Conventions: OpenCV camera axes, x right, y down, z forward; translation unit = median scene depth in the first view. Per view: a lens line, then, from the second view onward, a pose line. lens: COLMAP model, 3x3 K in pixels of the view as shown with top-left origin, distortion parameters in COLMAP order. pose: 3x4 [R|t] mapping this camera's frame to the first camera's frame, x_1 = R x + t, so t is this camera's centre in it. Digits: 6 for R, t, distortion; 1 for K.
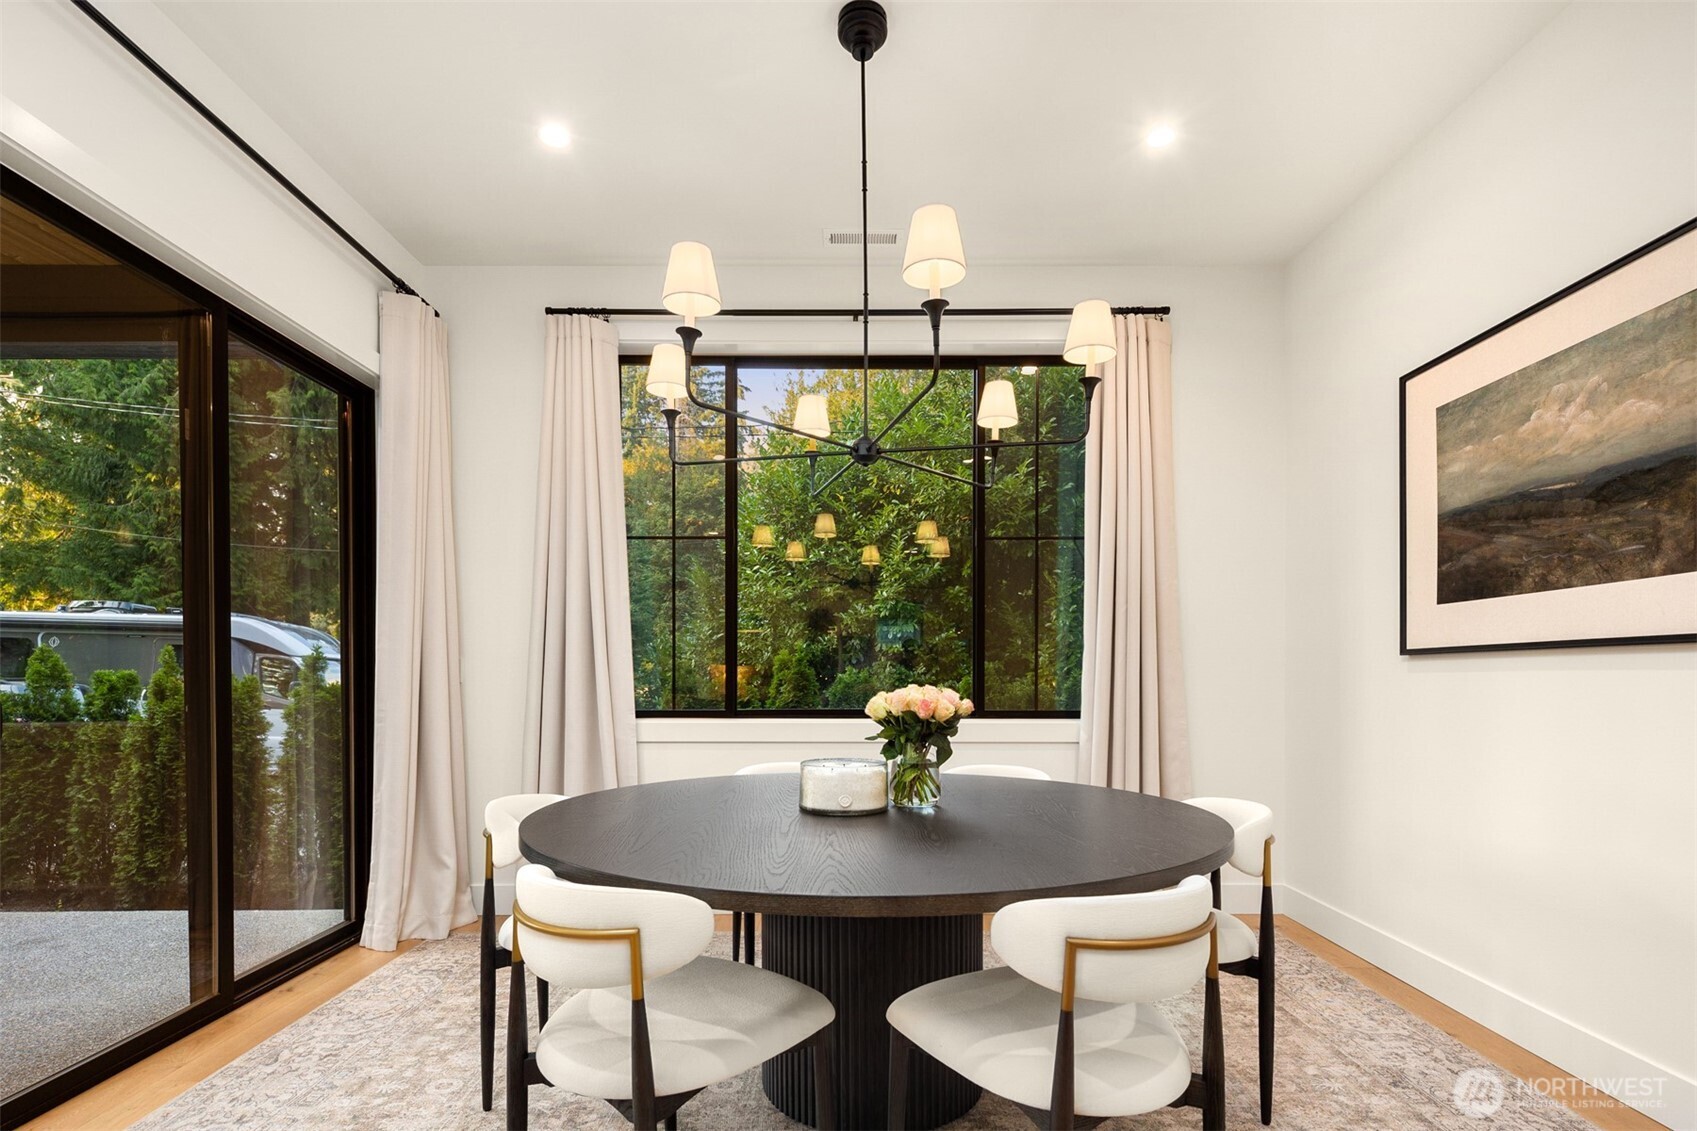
lens RADIAL K [[830.4, 0, 844.7], [0, 830.4, 677.8], [0, 0, 1]] dist [0.004951, -0.004781]
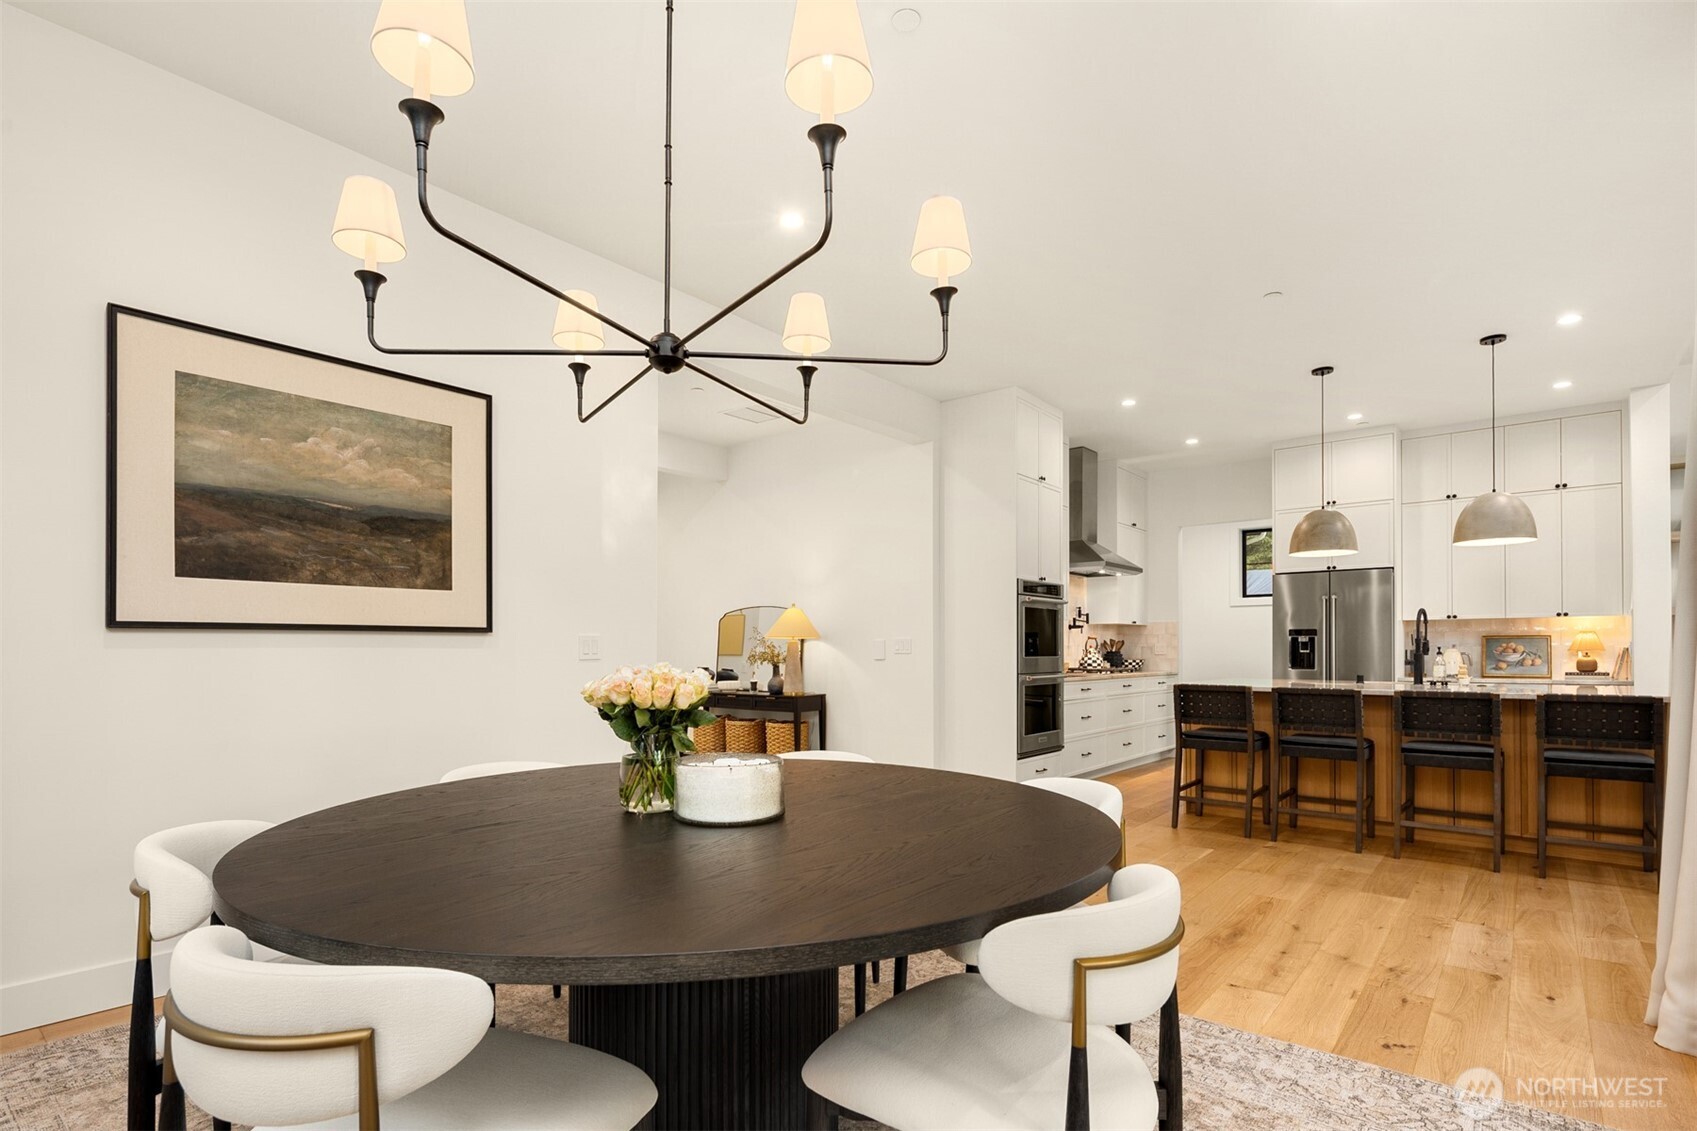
lens RADIAL K [[830.4, 0, 841.8], [0, 830.4, 646.7], [0, 0, 1]] dist [0.004951, -0.004781]
pose [[-0.768663, 0.003389, 0.639645, -0.543696], [0.001506, 0.999993, -0.003488, -0.003769], [-0.639653, -0.001718, -0.768662, 1.398335]]
